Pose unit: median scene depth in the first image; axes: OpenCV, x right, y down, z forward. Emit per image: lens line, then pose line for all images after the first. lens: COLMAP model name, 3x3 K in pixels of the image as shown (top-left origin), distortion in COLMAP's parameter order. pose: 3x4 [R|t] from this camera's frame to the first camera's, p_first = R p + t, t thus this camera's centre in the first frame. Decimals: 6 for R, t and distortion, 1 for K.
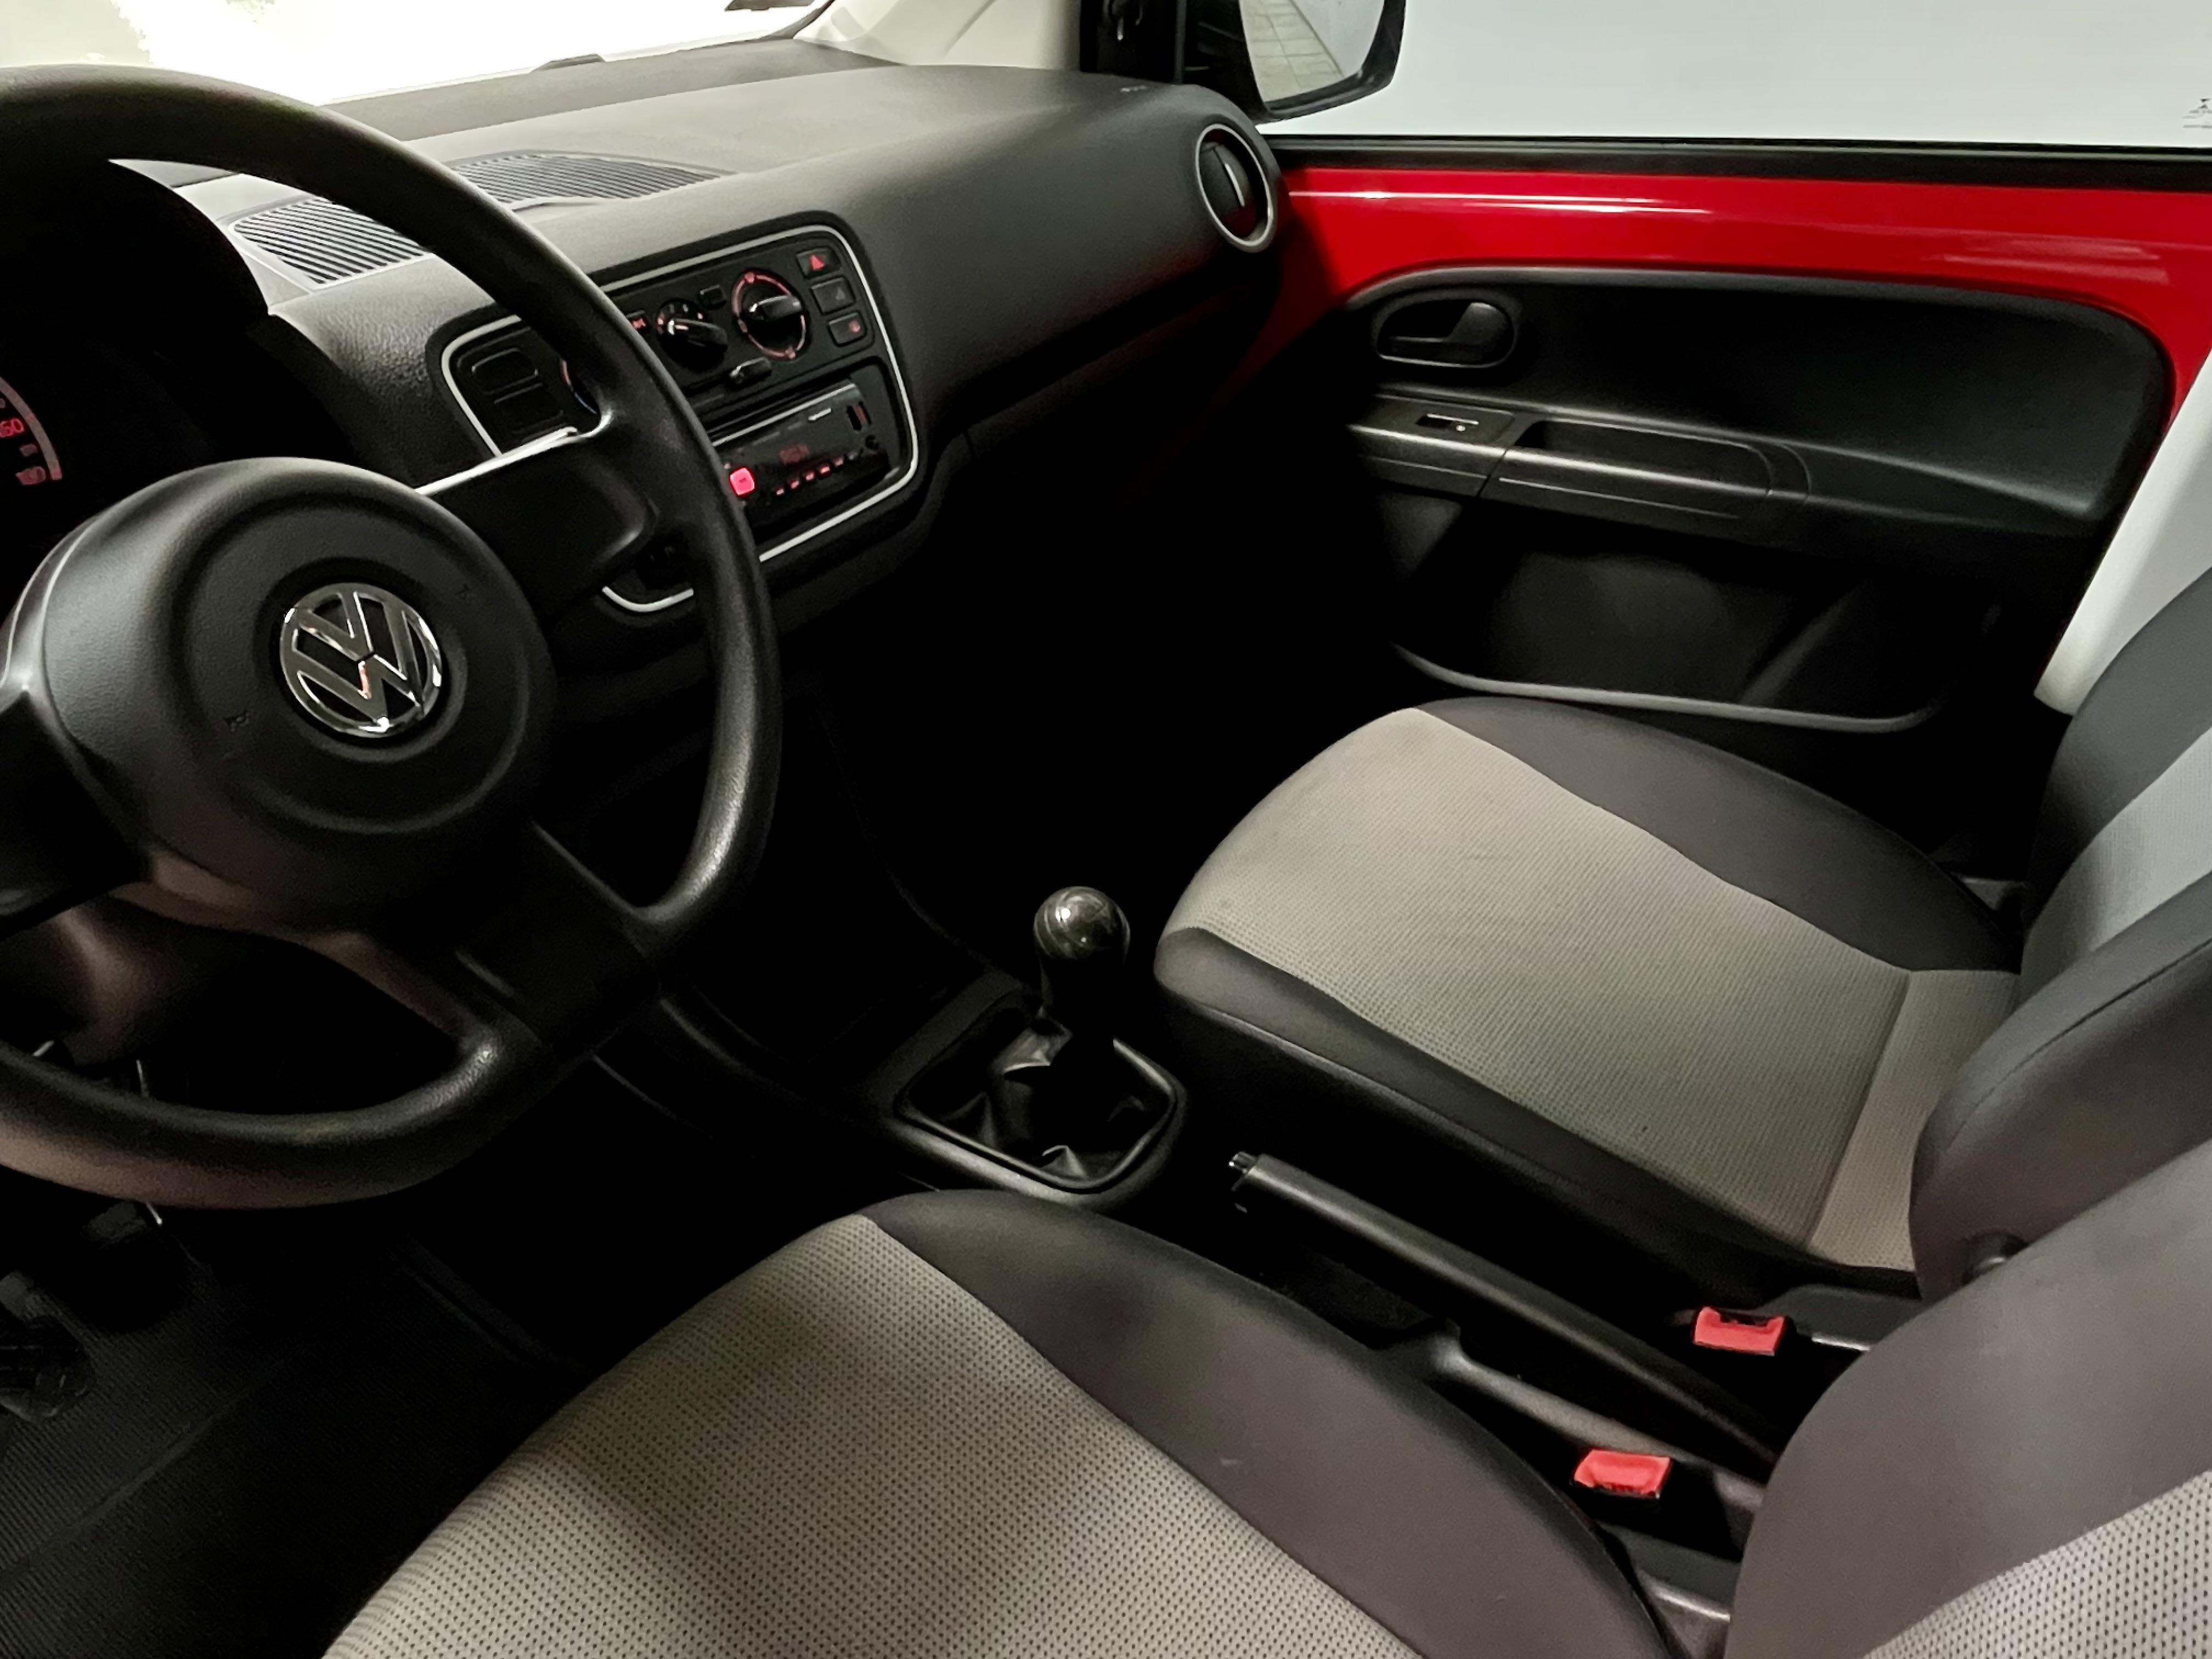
lens RADIAL K [[1712.7, 0, 1107.1], [0, 1712.7, 827.5], [0, 0, 1]] dist [0.009654, 0.002699]
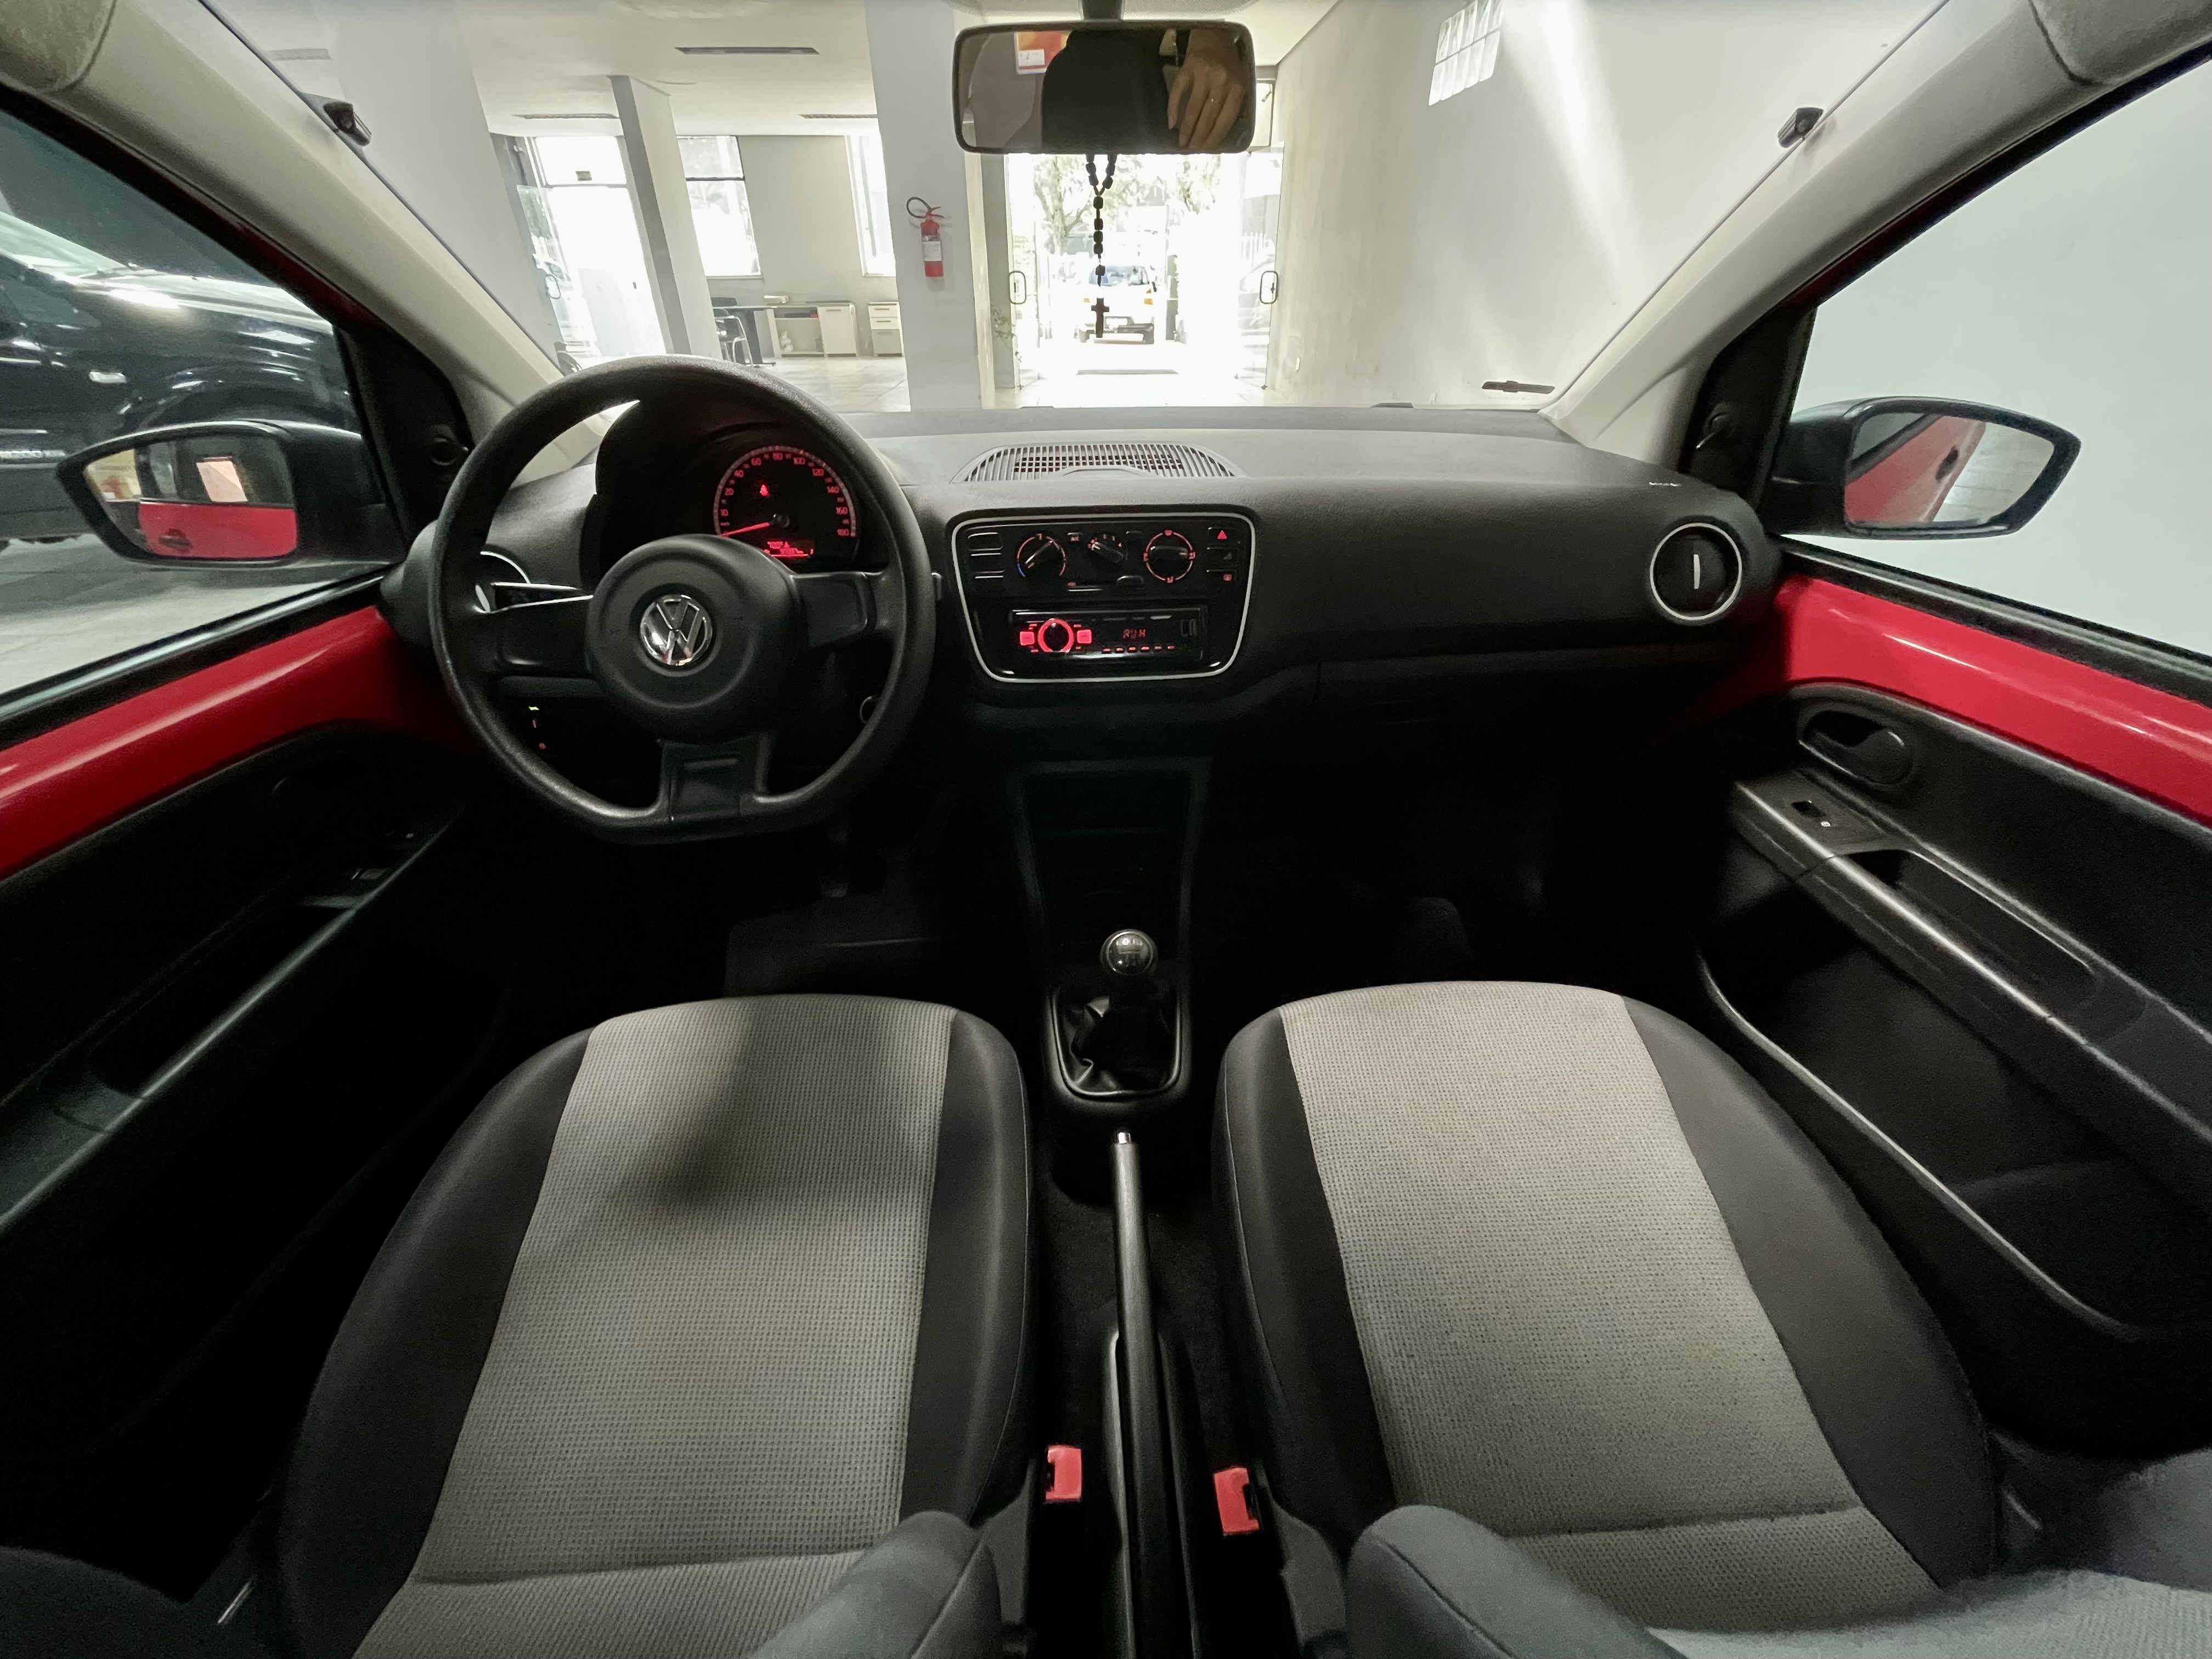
lens RADIAL K [[879.7, 0, 1110.1], [0, 879.7, 835.3], [0, 0, 1]] dist [-0.000628, -0.000168]
pose [[0.589991, 0.466504, -0.659003, 0.325773], [-0.435414, 0.871172, 0.226880, -0.154929], [0.679945, 0.153082, 0.717106, 0.251408]]
